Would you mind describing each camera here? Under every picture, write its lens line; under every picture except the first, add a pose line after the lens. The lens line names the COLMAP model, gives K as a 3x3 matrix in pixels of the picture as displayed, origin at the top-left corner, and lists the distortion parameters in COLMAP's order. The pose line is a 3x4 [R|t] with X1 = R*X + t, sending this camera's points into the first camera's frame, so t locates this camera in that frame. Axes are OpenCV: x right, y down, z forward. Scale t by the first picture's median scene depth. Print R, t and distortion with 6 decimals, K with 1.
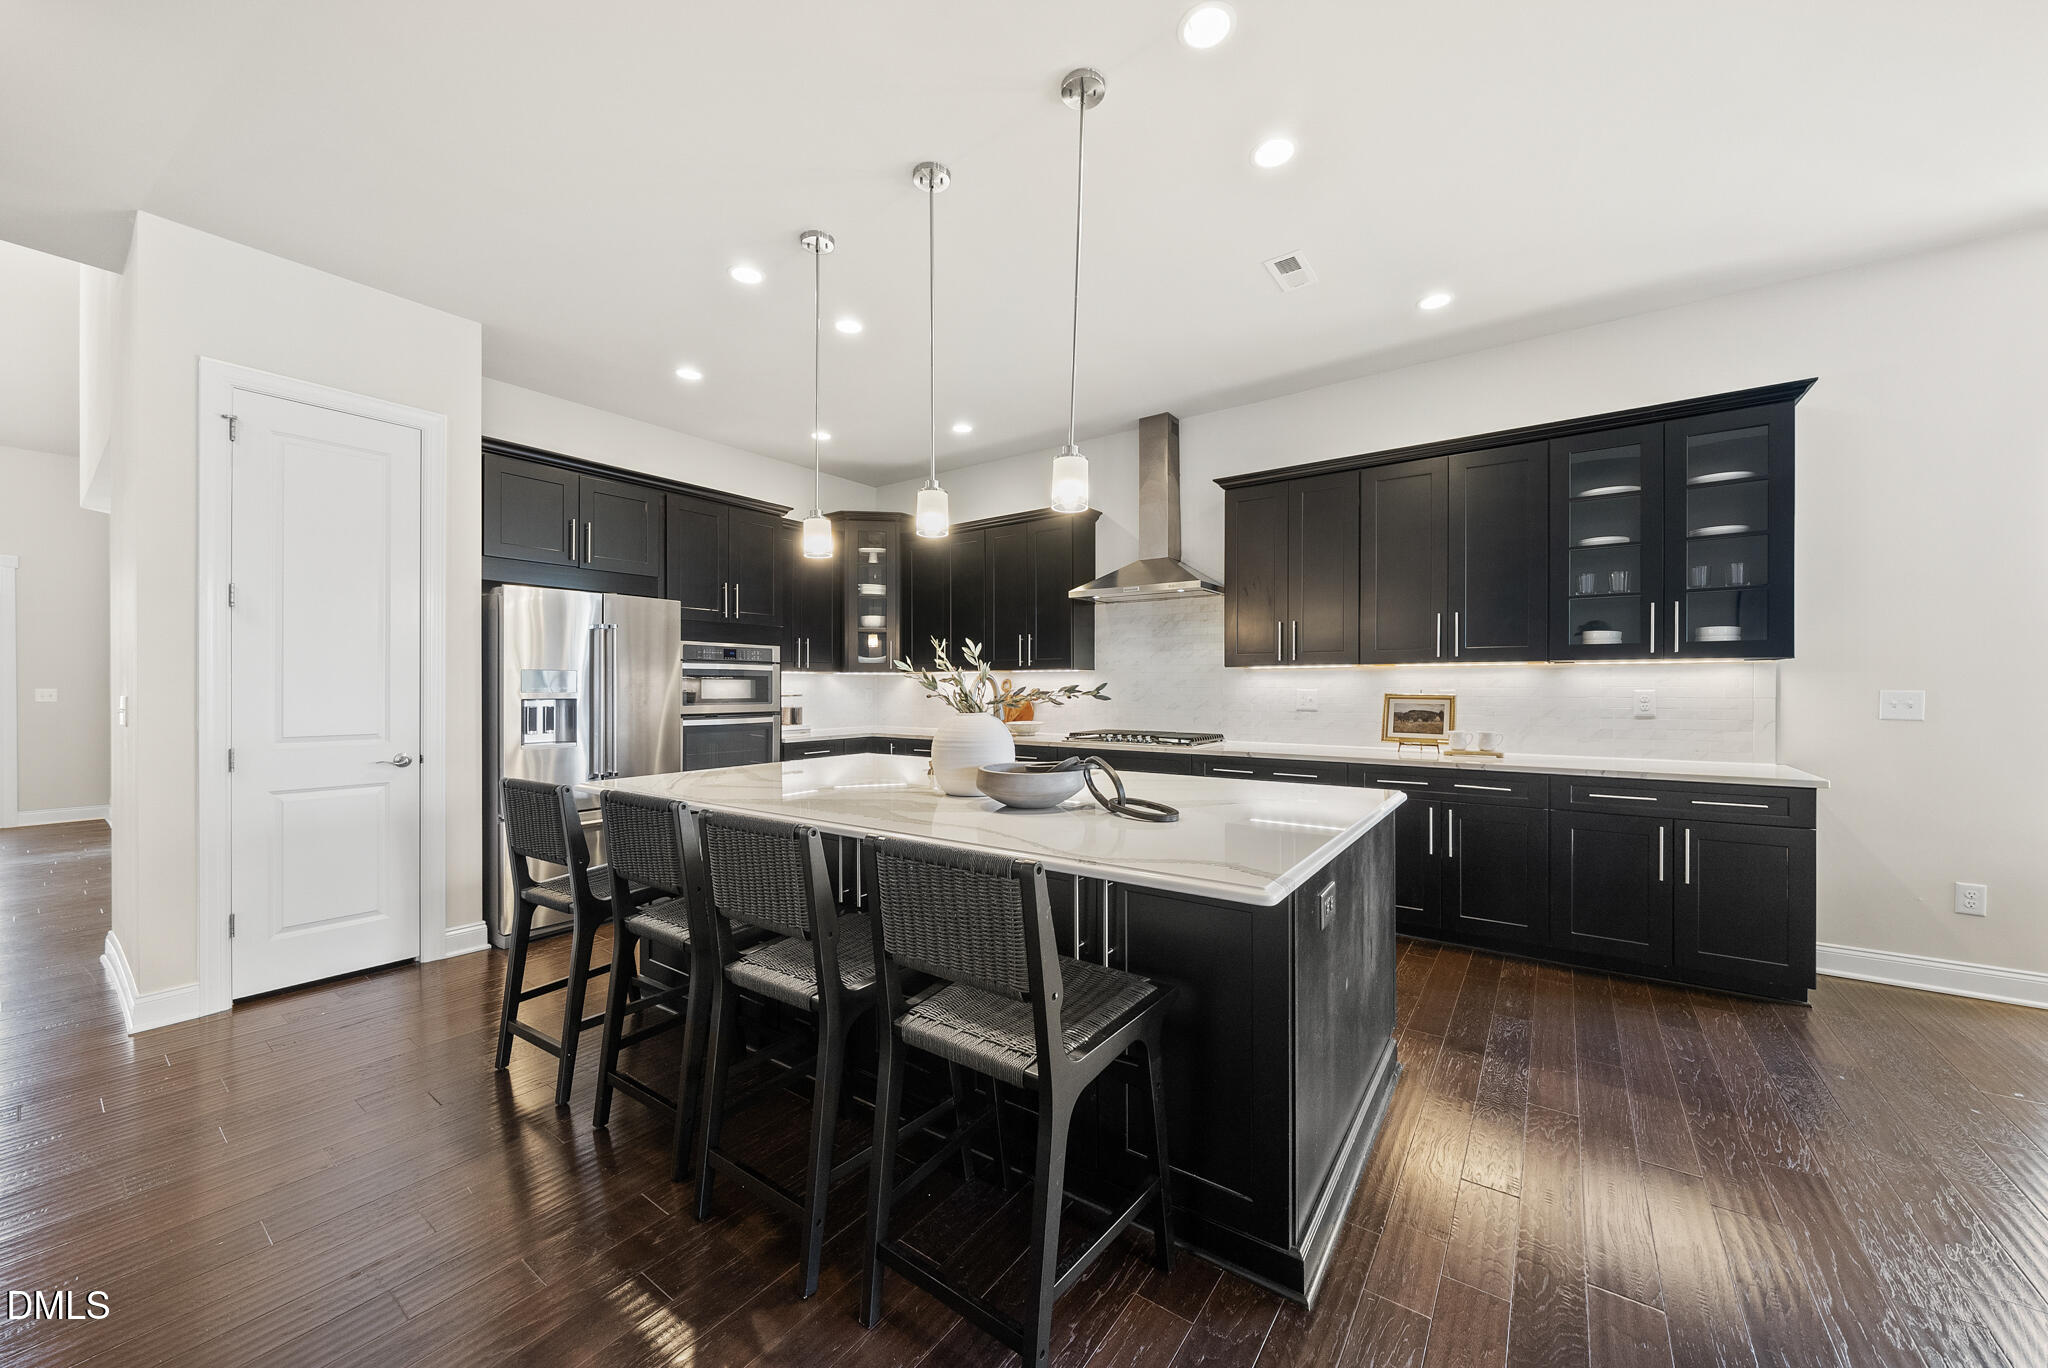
lens RADIAL K [[752.9, 0, 1025.4], [0, 752.9, 682.9], [0, 0, 1]] dist [-0.002550, -0.000123]
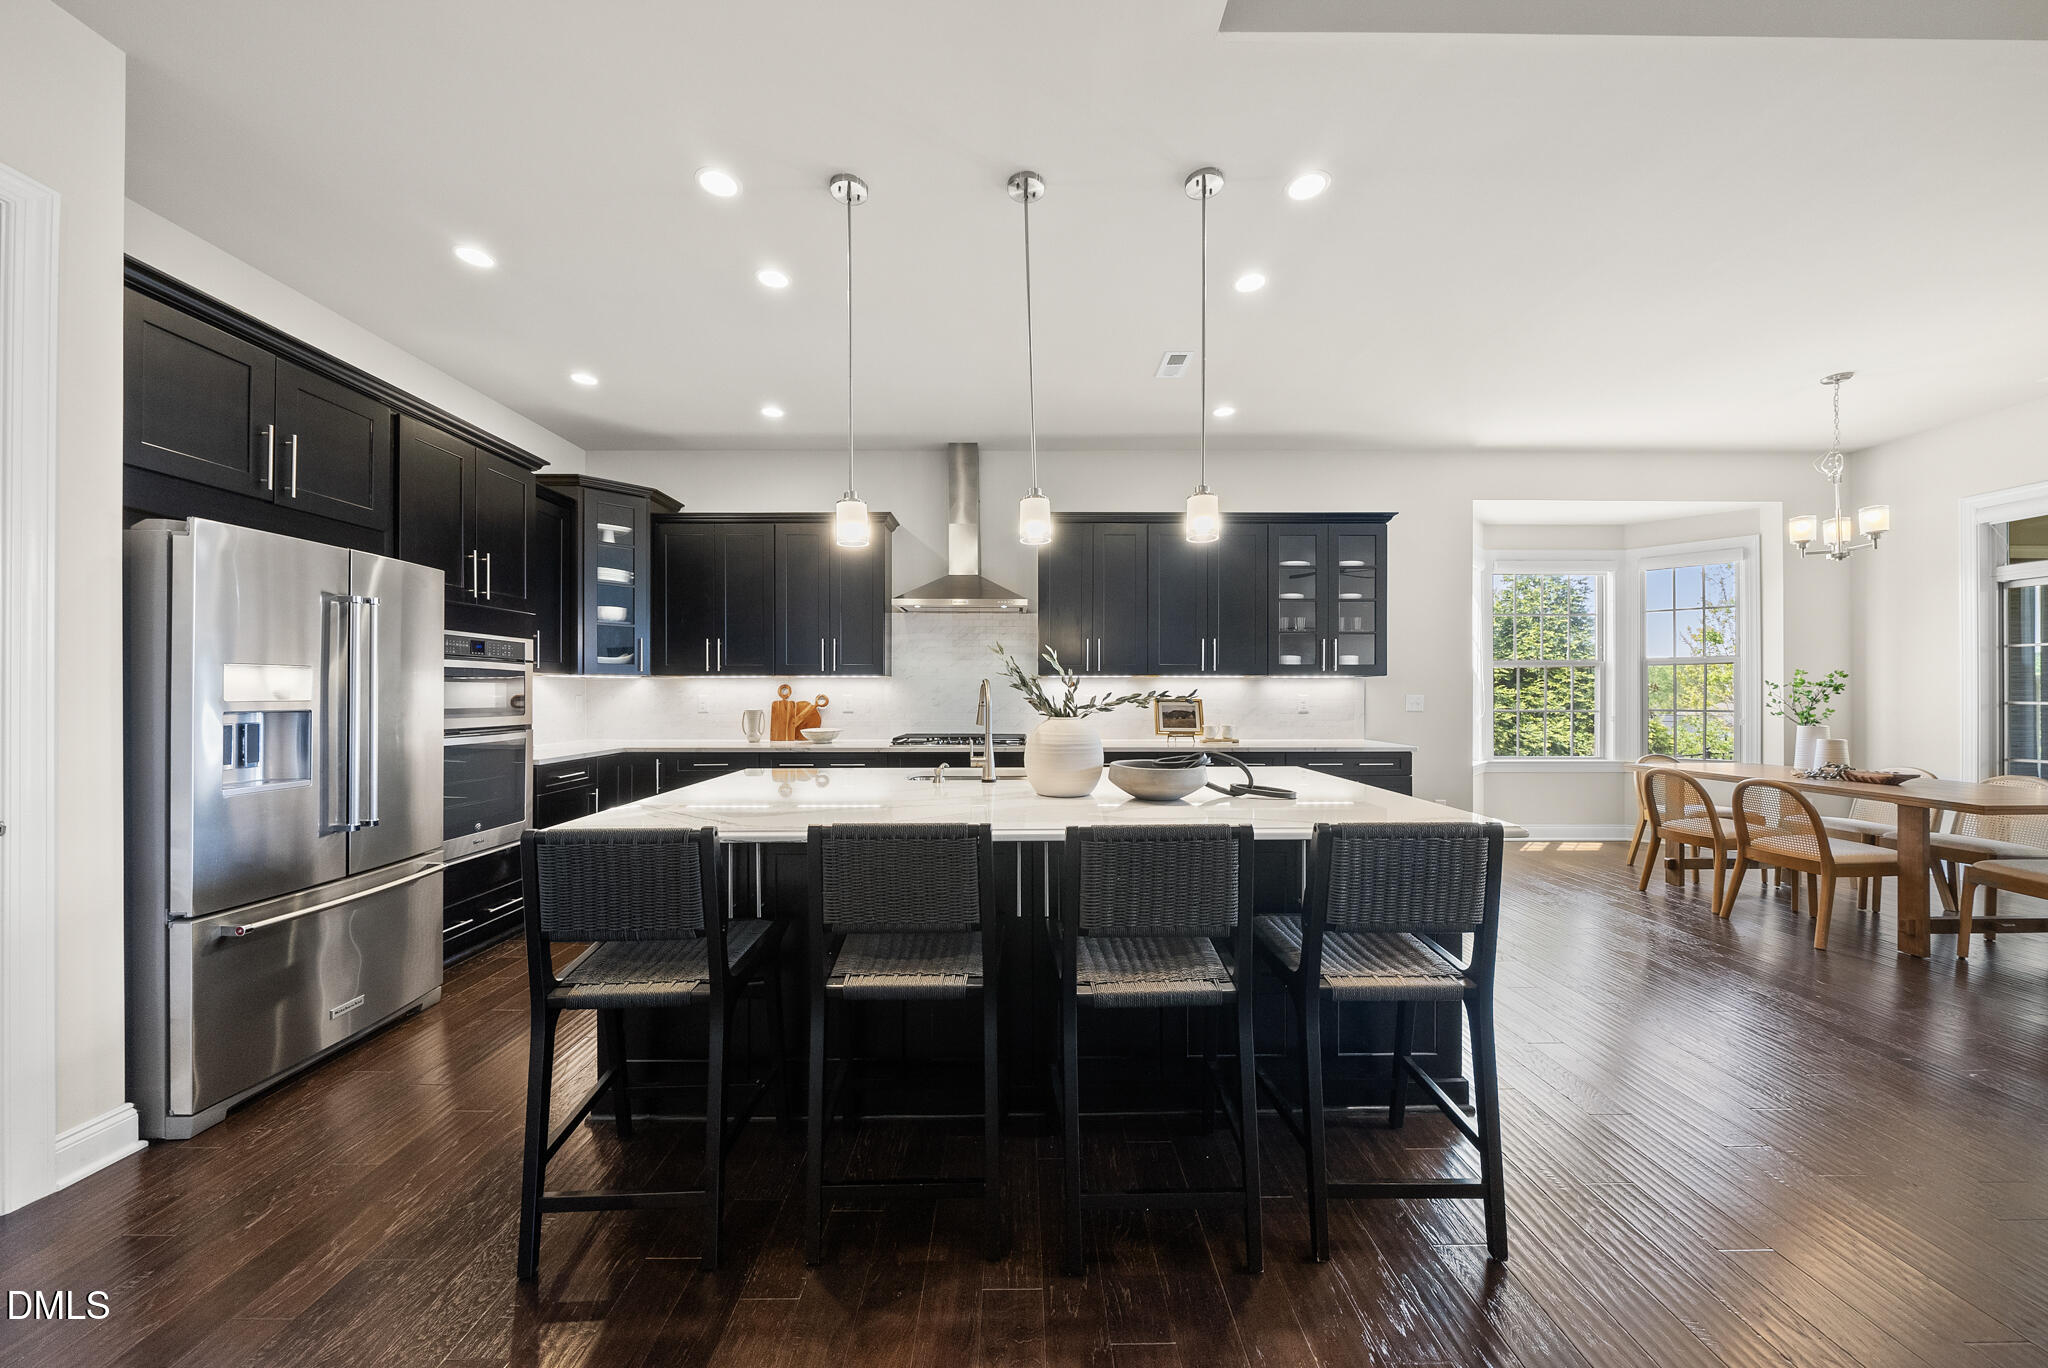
lens RADIAL K [[711.1, 0, 1018.3], [0, 711.1, 687.4], [0, 0, 1]] dist [-0.002919, -0.000211]
pose [[0.806316, 0.005044, 0.591464, -0.487501], [-0.003309, 0.999986, -0.004017, 0.002003], [-0.591476, 0.001282, 0.806321, 0.167862]]
